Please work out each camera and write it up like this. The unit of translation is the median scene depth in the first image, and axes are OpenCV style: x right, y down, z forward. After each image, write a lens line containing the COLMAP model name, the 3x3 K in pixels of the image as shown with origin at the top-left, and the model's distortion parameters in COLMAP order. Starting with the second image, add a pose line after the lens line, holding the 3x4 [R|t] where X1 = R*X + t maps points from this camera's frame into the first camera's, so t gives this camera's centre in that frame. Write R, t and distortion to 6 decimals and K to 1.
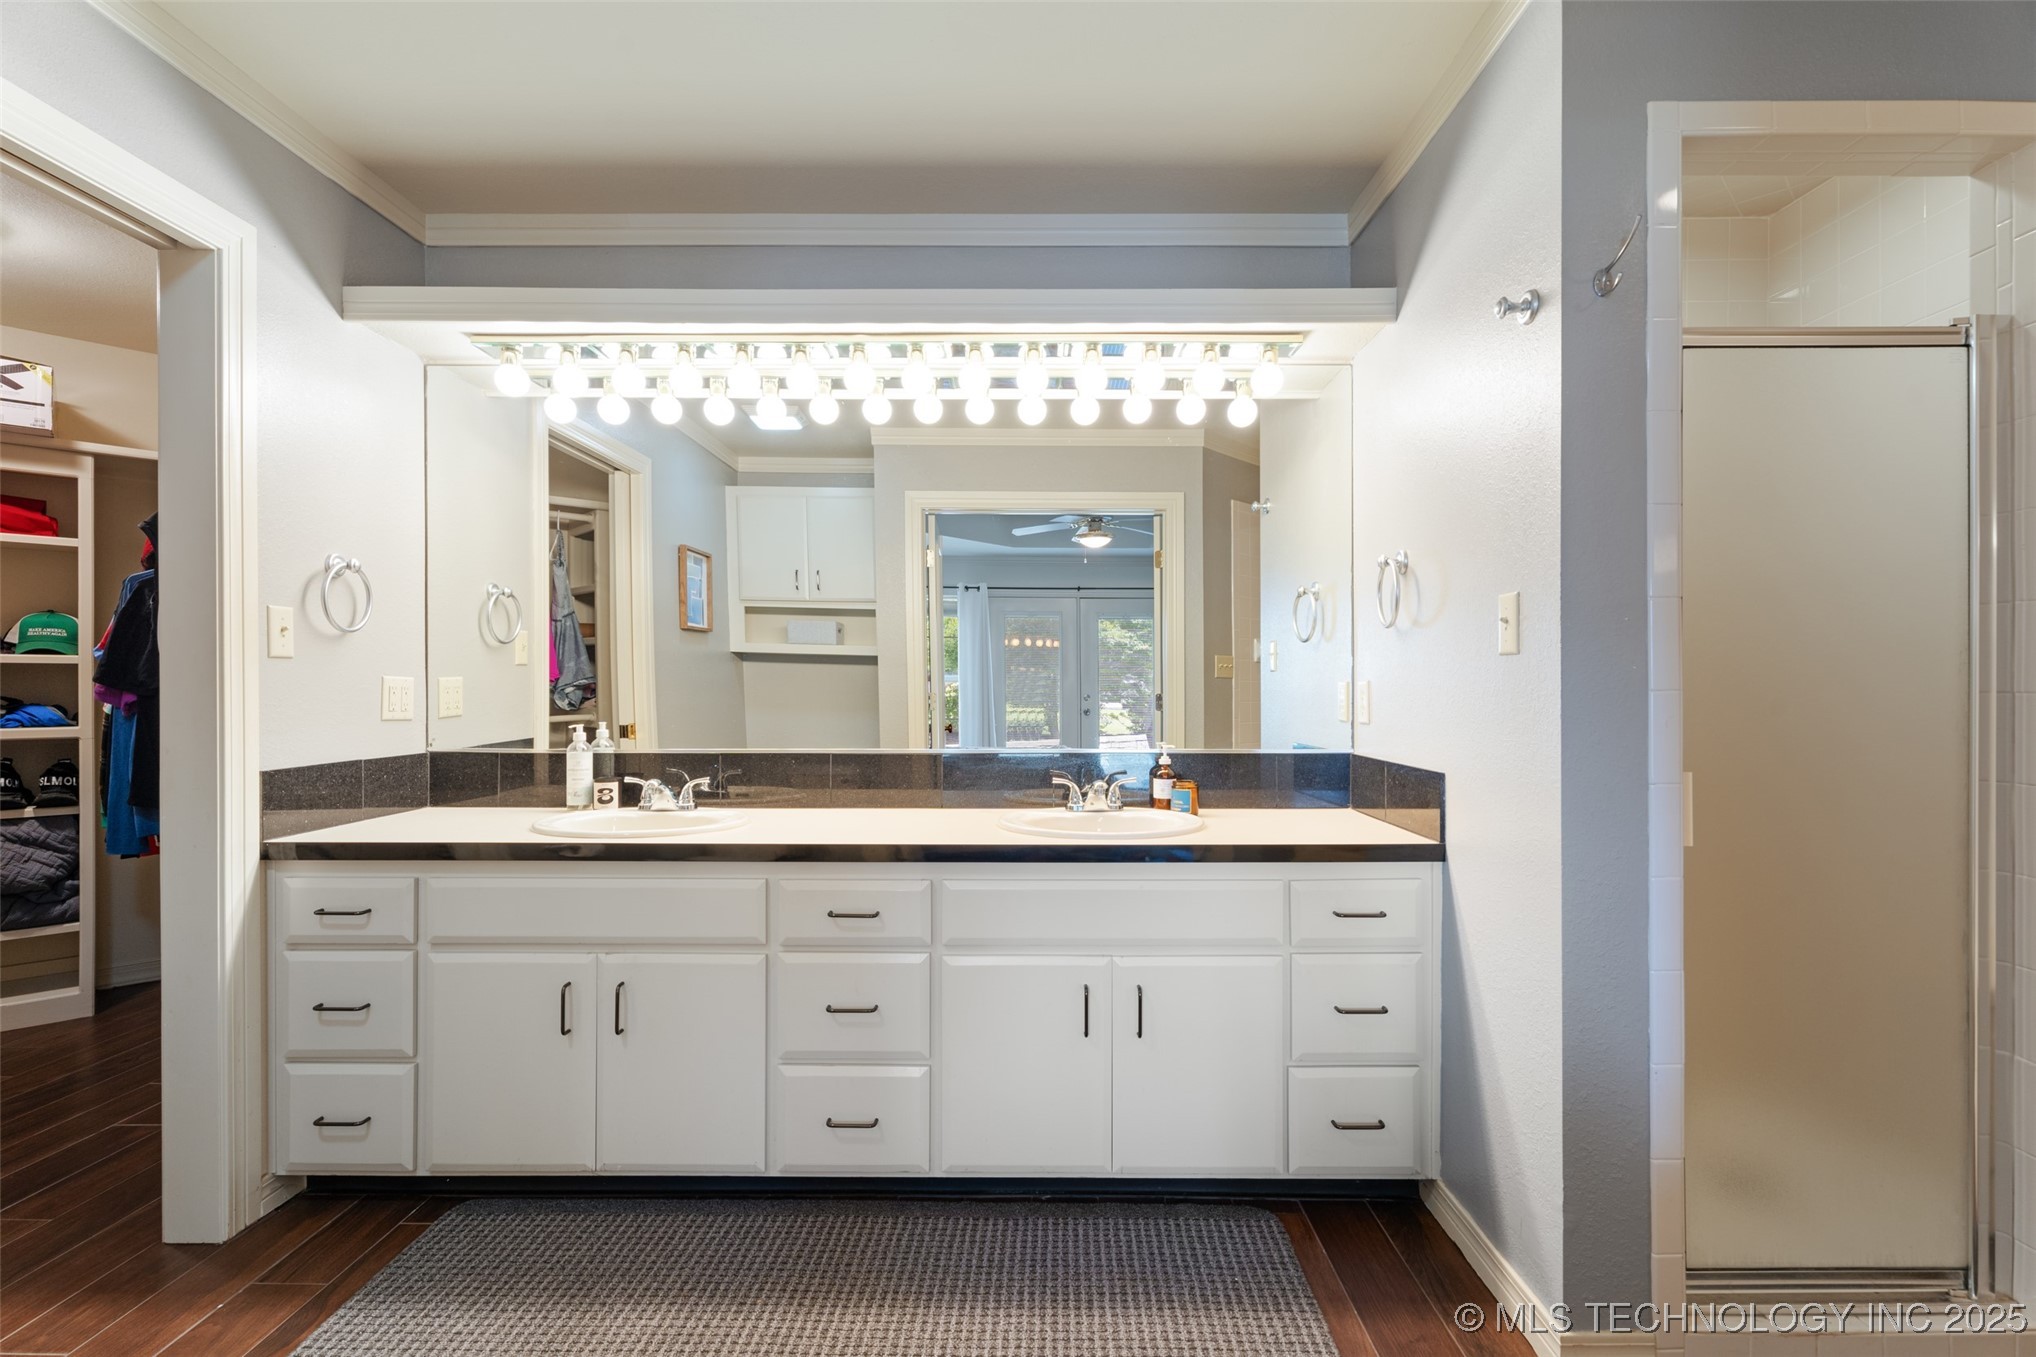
lens RADIAL K [[920.1, 0, 1015.6], [0, 920.1, 679.1], [0, 0, 1]] dist [-0.000495, 0.000842]
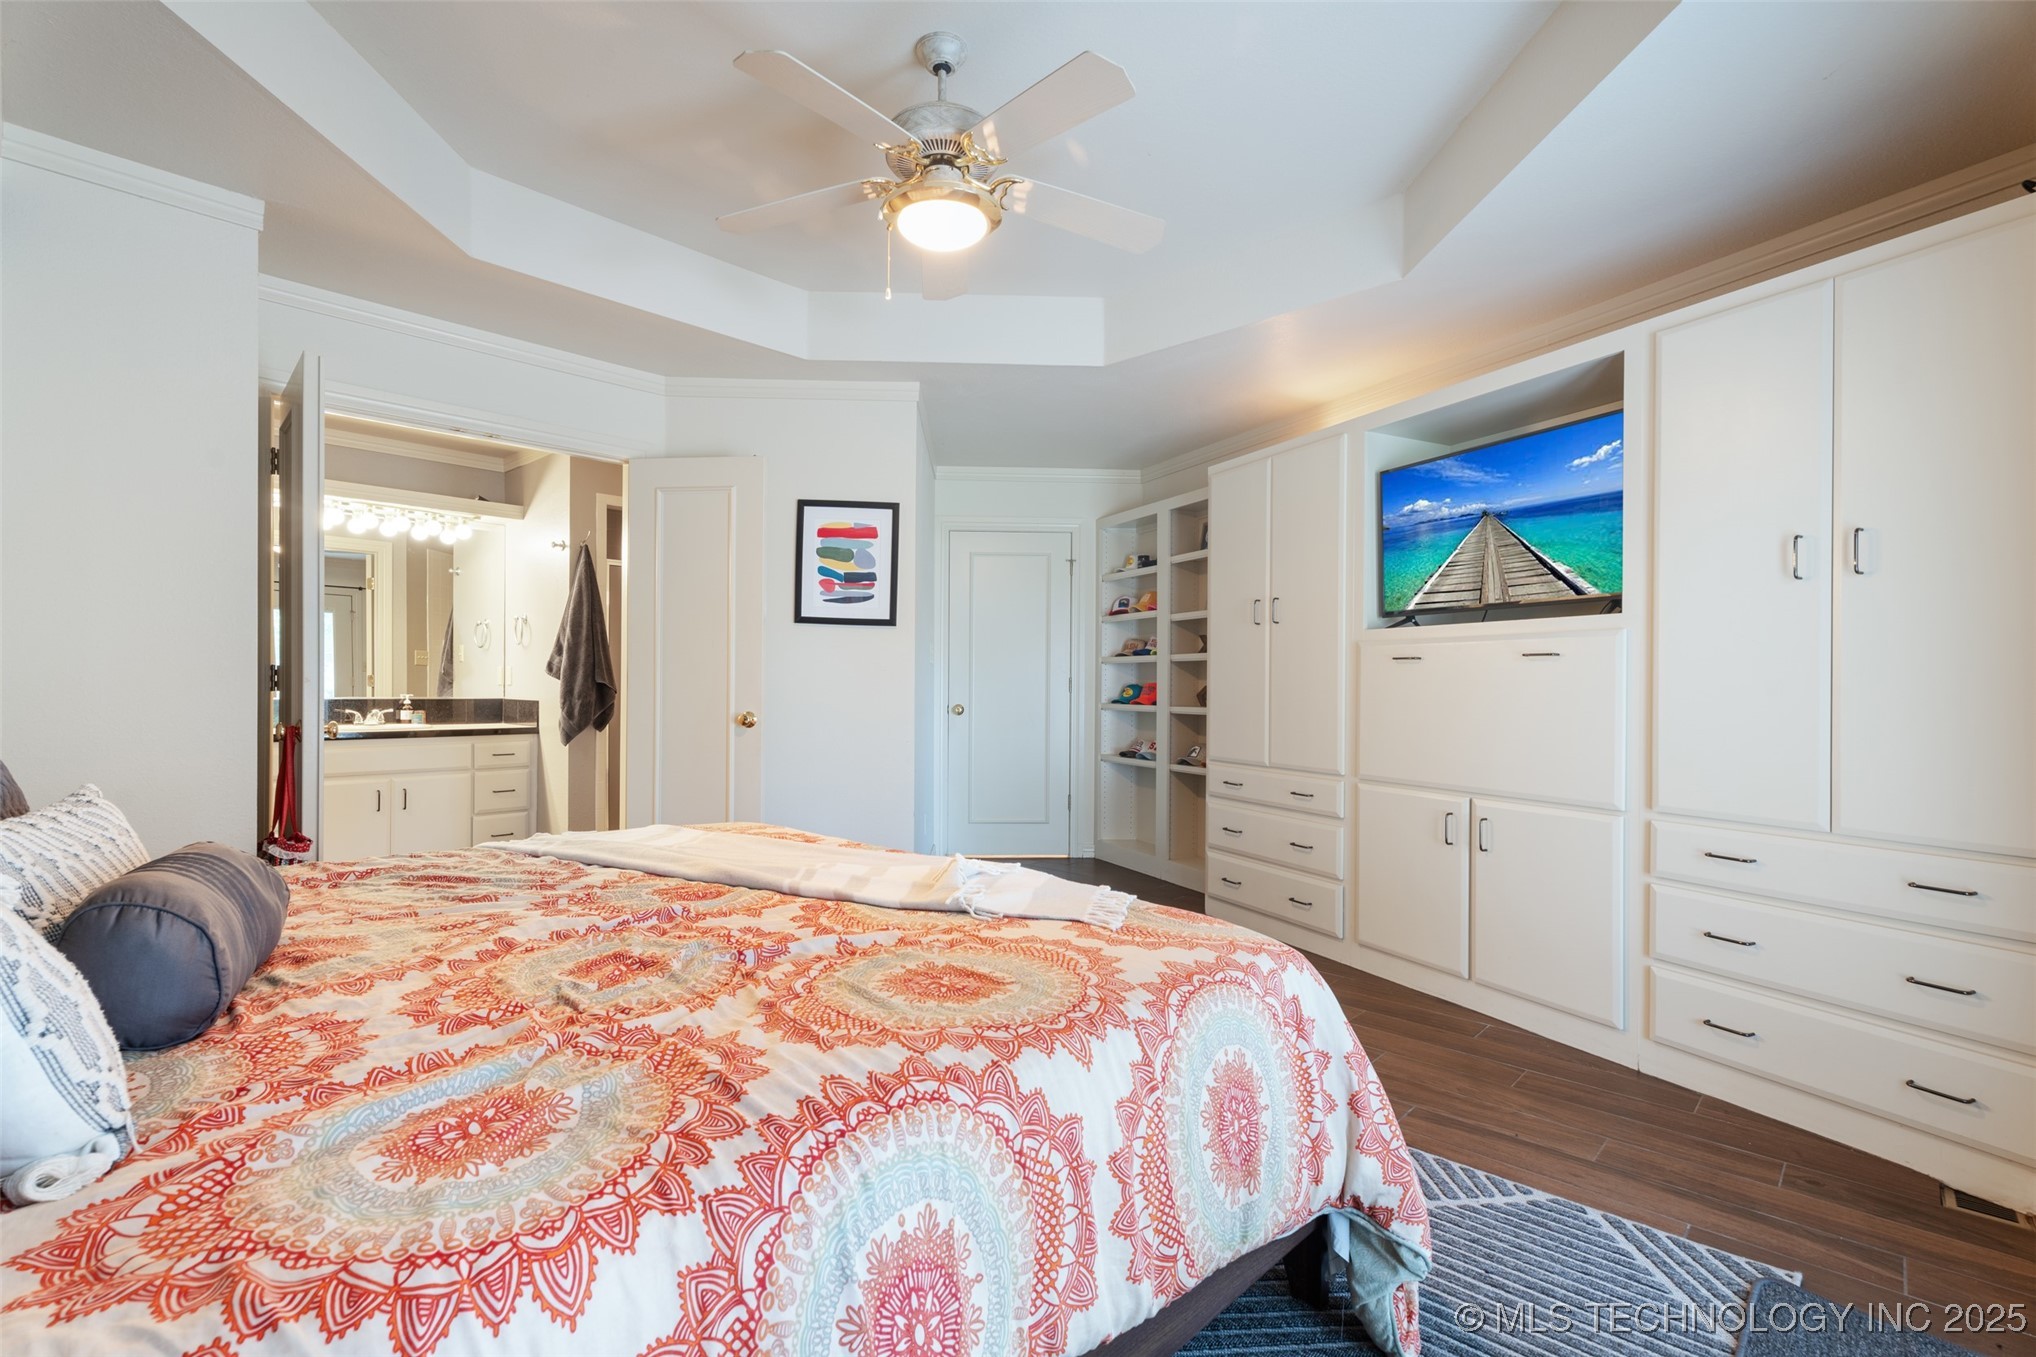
lens RADIAL K [[920.1, 0, 1009.3], [0, 920.1, 682.2], [0, 0, 1]] dist [-0.000495, 0.000842]
pose [[0.670763, 0.011117, 0.741589, -0.540550], [-0.008139, 0.999938, -0.007628, 0.054080], [-0.741627, -0.000920, 0.670812, -1.631687]]
